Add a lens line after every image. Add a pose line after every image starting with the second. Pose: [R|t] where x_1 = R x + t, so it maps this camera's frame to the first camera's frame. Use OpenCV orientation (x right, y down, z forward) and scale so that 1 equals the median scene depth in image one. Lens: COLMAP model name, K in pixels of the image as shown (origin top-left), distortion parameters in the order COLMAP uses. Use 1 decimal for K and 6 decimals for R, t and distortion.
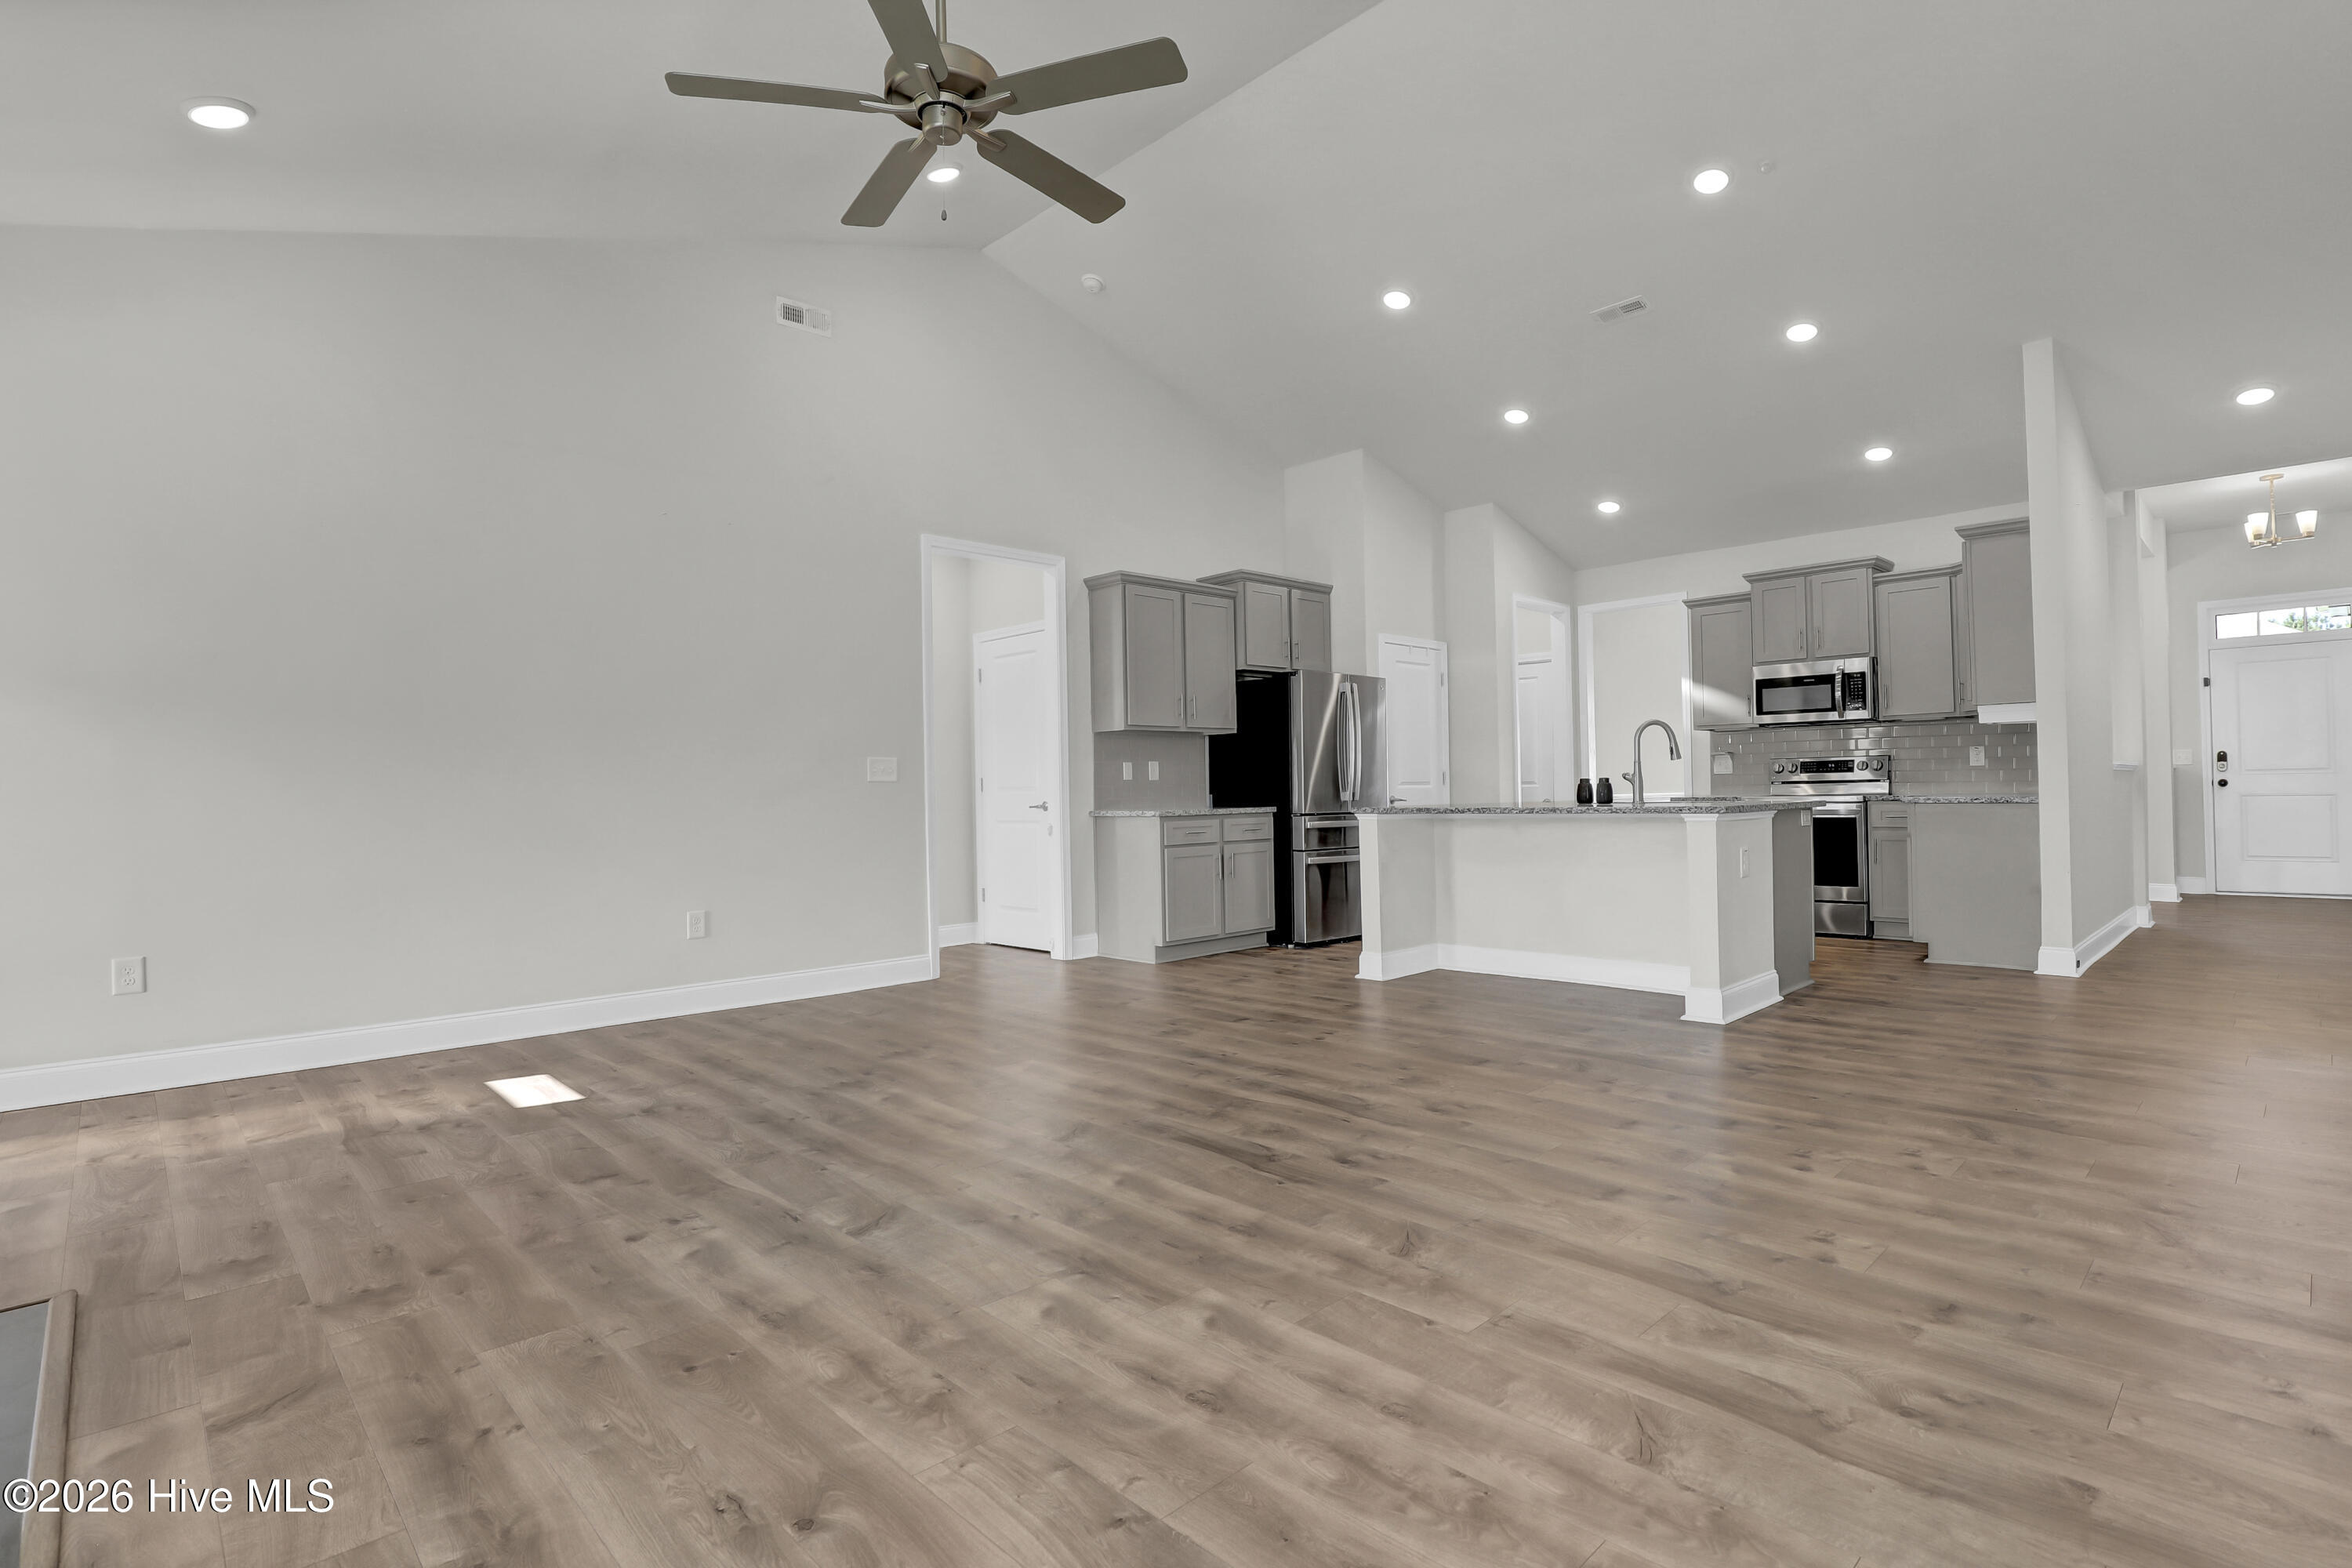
lens RADIAL K [[1121.4, 0, 1183.4], [0, 1121.4, 784.5], [0, 0, 1]] dist [-0.034148, 0.003191]
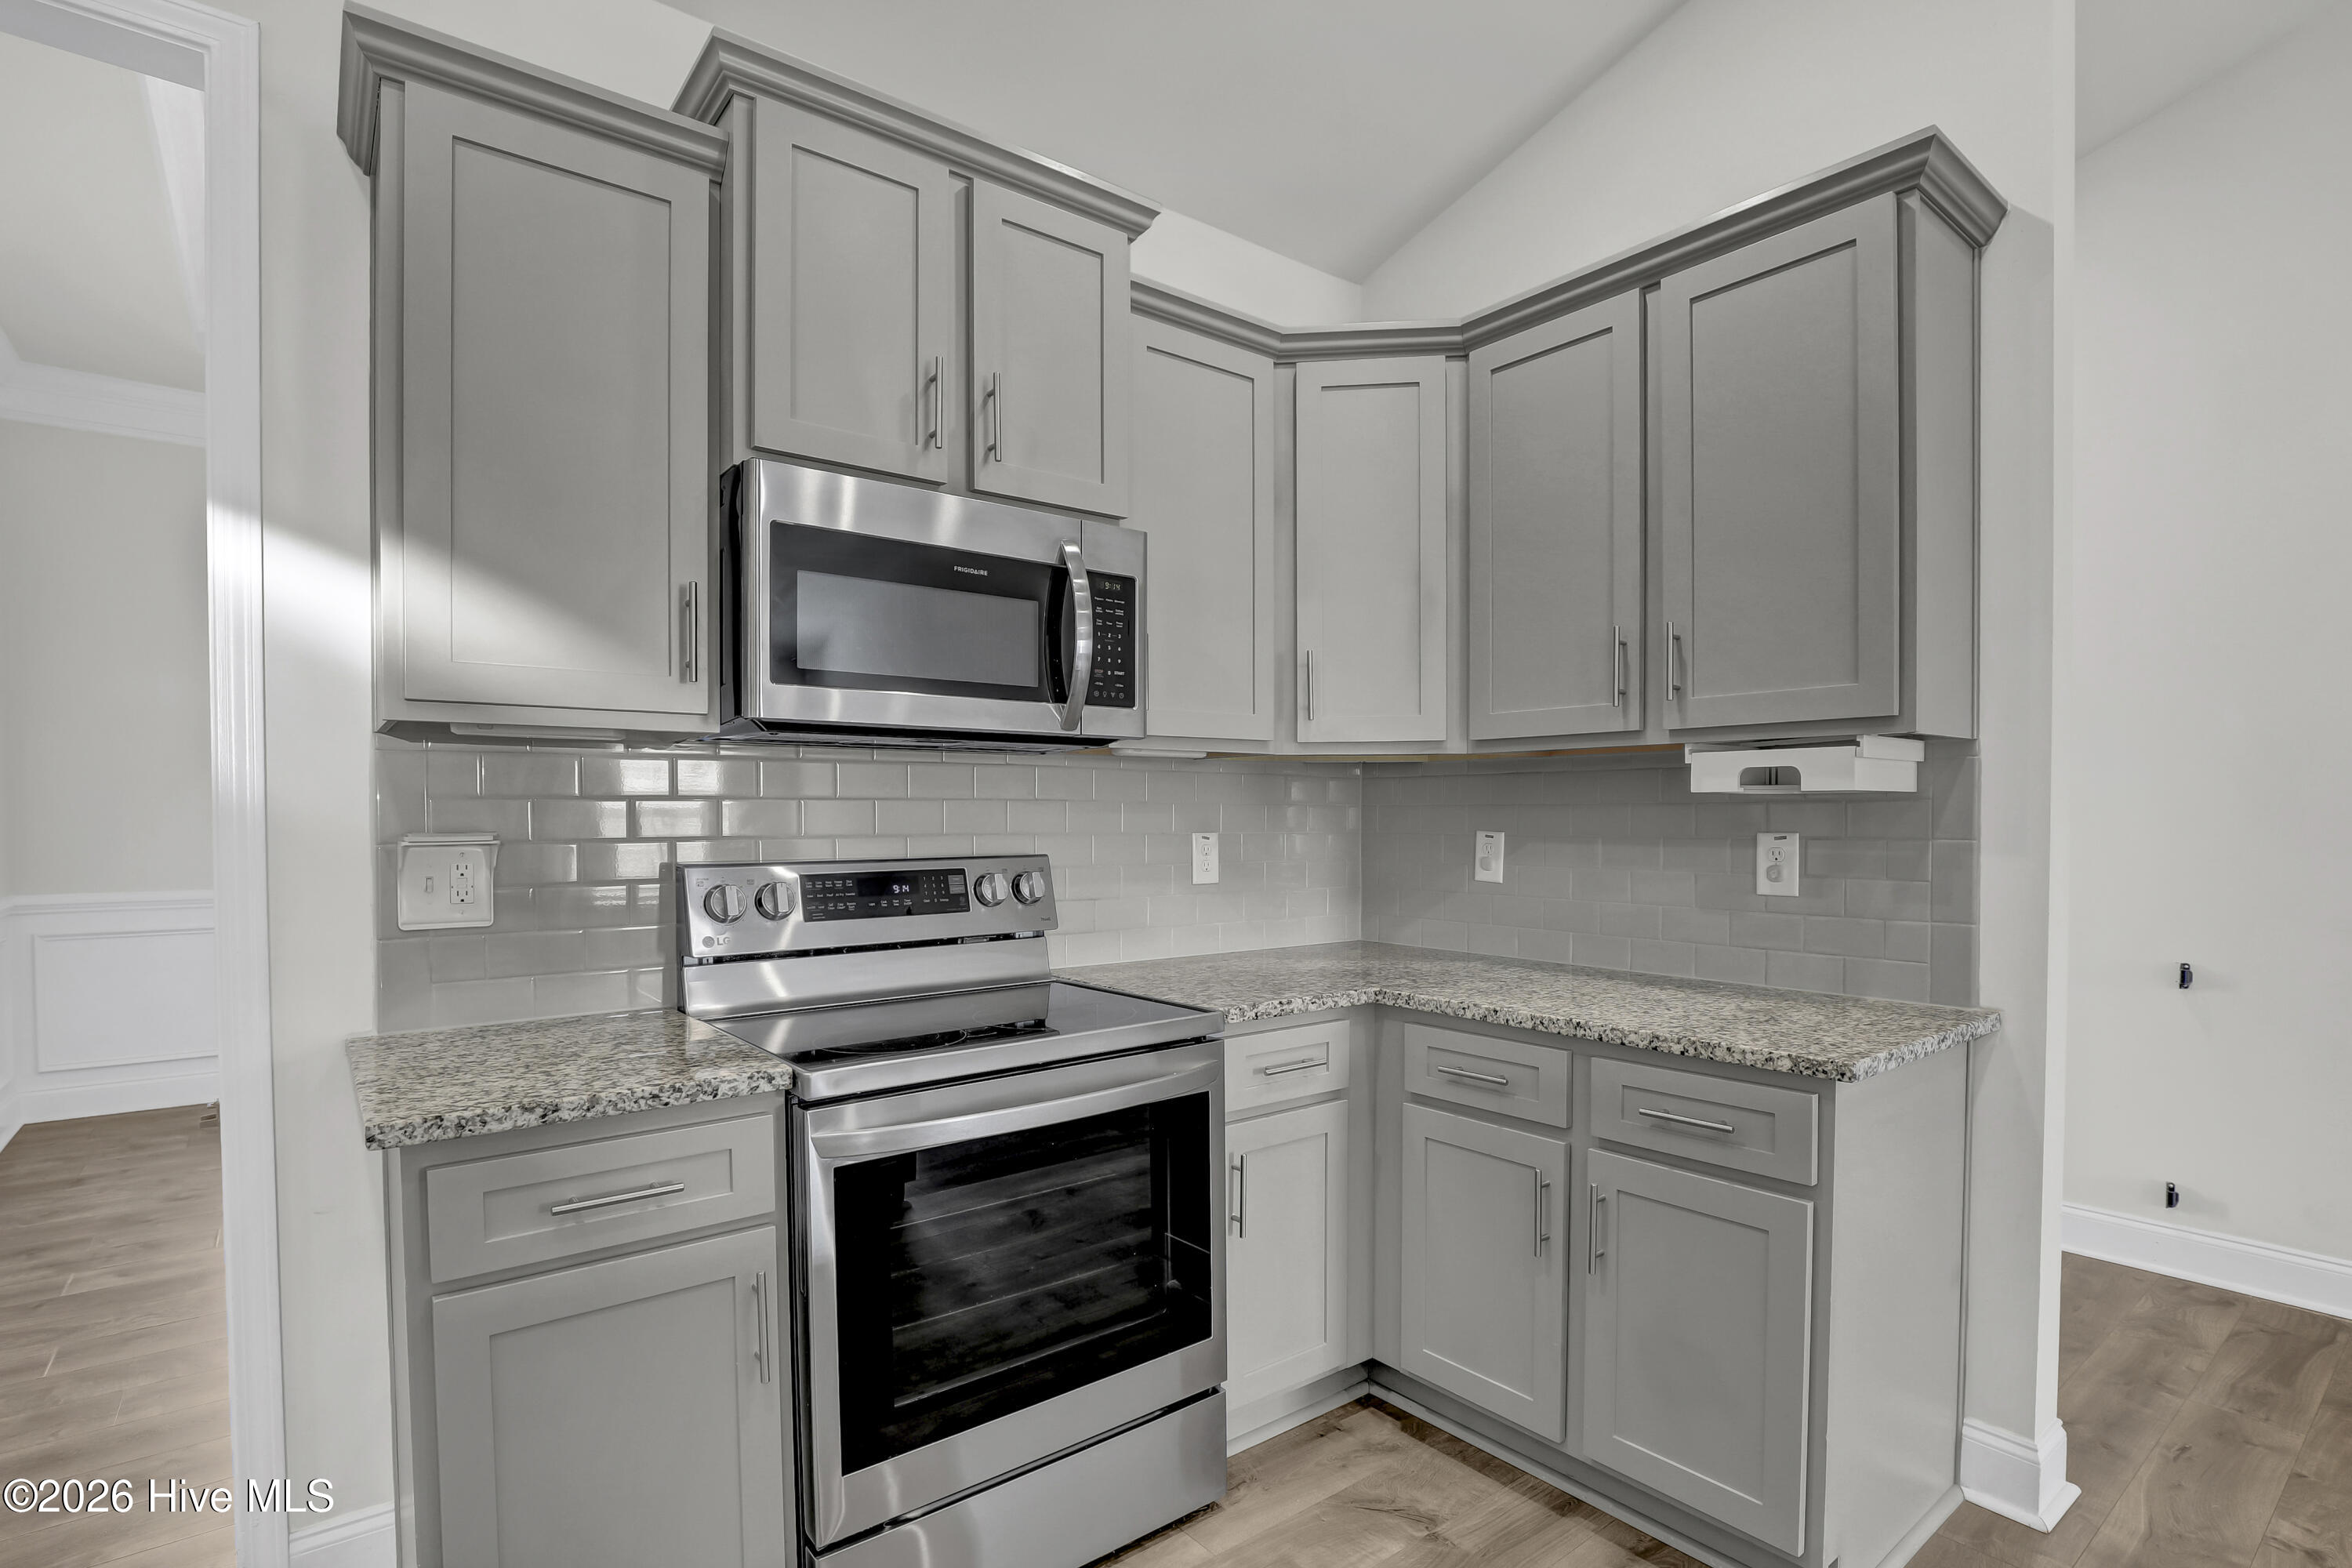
lens RADIAL K [[1121.4, 0, 1171.5], [0, 1121.4, 841.9], [0, 0, 1]] dist [-0.034148, 0.003191]
pose [[0.089226, -0.011164, 0.995949, 0.312656], [-0.008488, 0.999892, 0.011969, -0.034791], [-0.995975, -0.009522, 0.089122, 0.938647]]
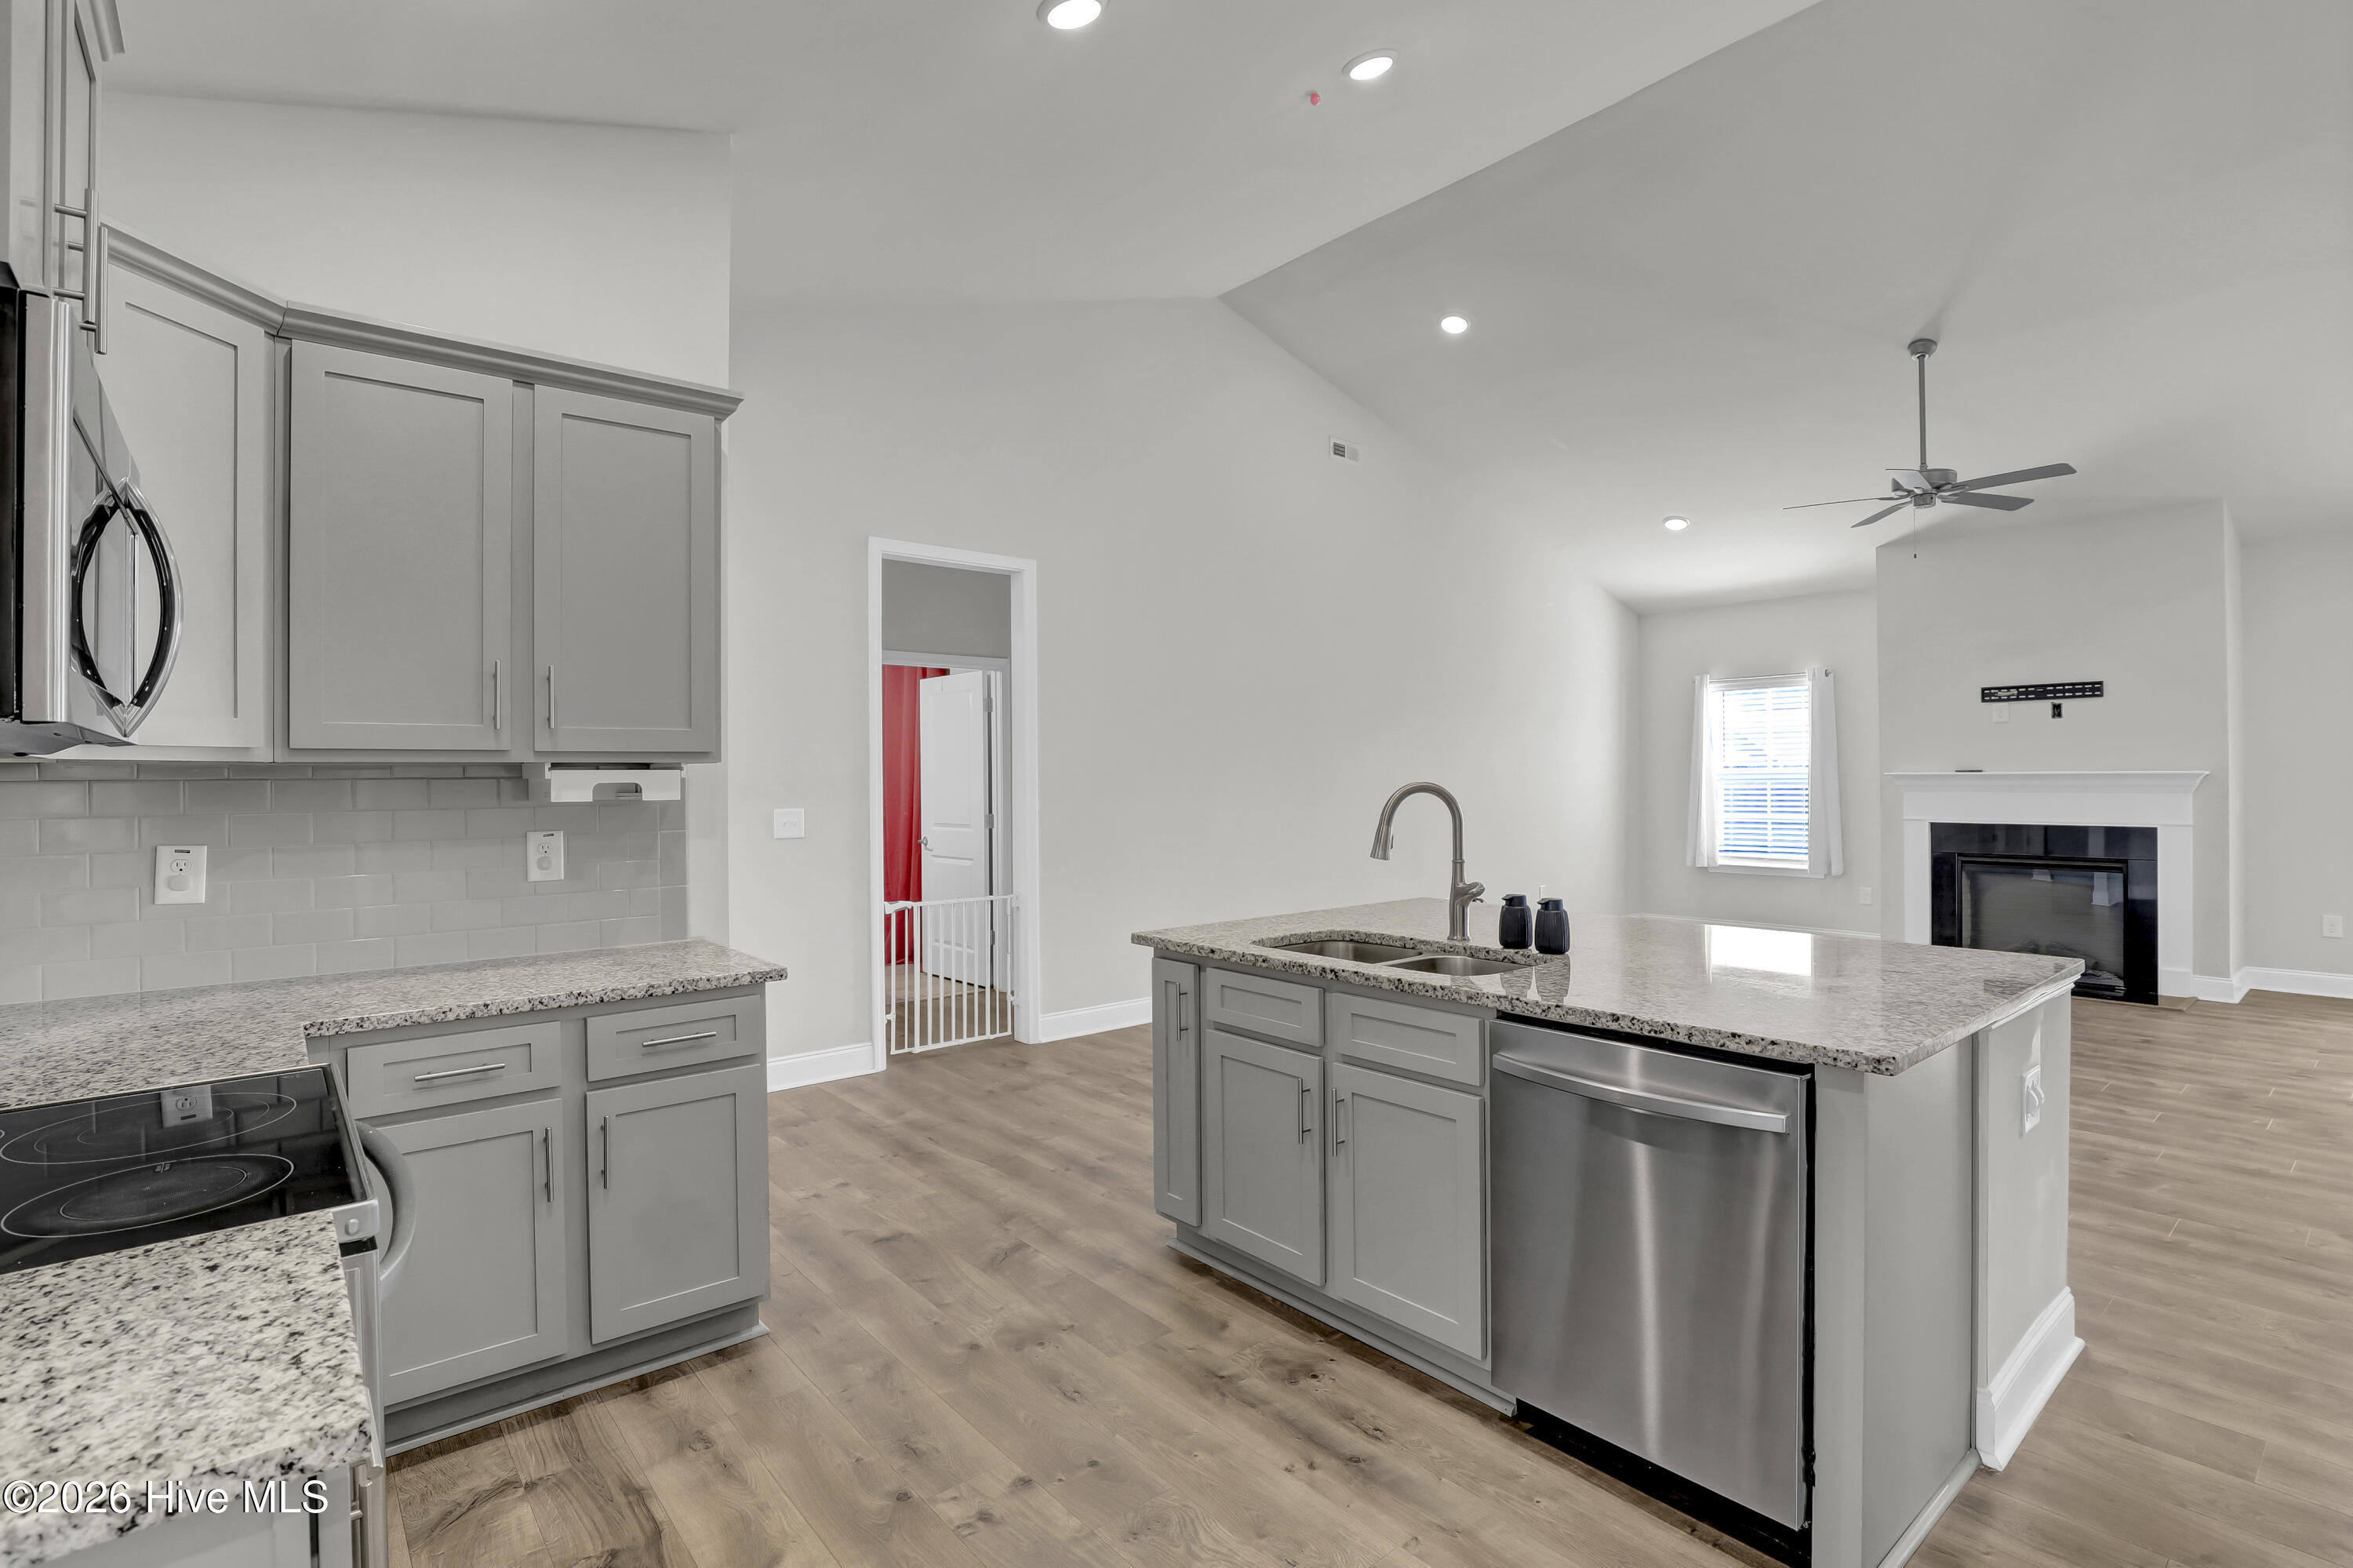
lens RADIAL K [[1121.9, 0, 1193.9], [0, 1121.9, 775.8], [0, 0, 1]] dist [-0.034148, 0.003191]
pose [[-0.998415, 0.025182, 0.050324, 0.392354], [0.024732, 0.999649, -0.009547, -0.045985], [-0.050546, -0.008287, -0.998687, 1.196188]]
